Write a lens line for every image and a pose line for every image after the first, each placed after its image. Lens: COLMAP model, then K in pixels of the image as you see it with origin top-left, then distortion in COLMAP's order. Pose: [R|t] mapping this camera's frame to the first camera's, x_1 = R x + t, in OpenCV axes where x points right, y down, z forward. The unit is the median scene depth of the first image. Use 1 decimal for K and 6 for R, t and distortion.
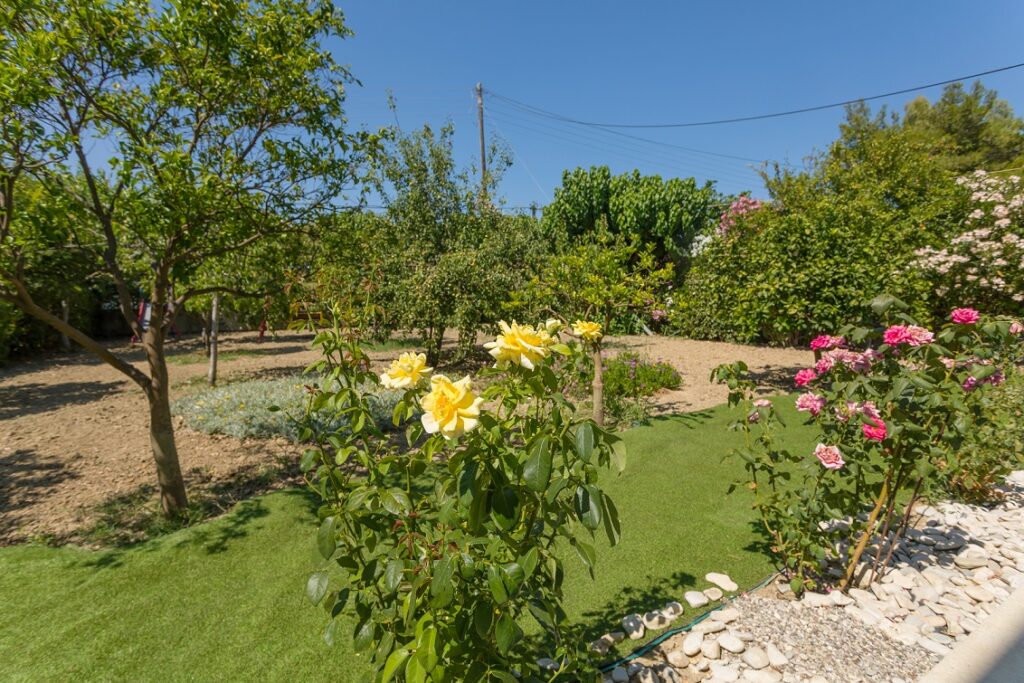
lens RADIAL K [[491.4, 0, 507.4], [0, 491.4, 342.5], [0, 0, 1]] dist [-0.005035, -0.002754]
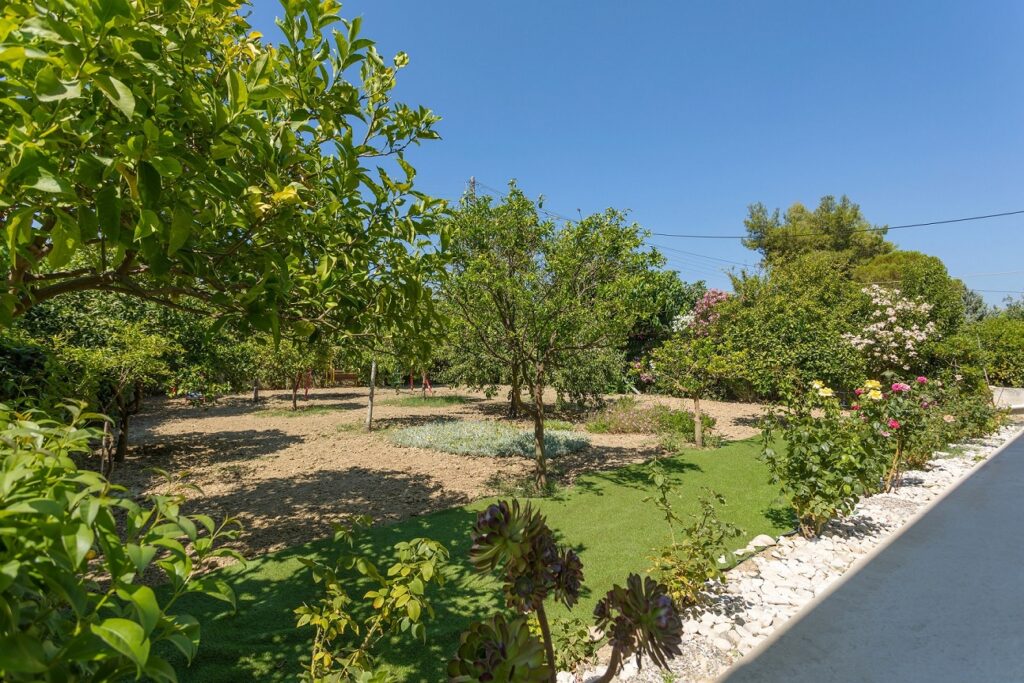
lens RADIAL K [[491.4, 0, 515.8], [0, 491.4, 338.6], [0, 0, 1]] dist [-0.005035, -0.002754]
pose [[0.986330, 0.019537, 0.163620, -0.398345], [0.002311, 0.991209, -0.132287, 0.017404], [-0.164766, 0.130857, 0.977614, -0.301215]]
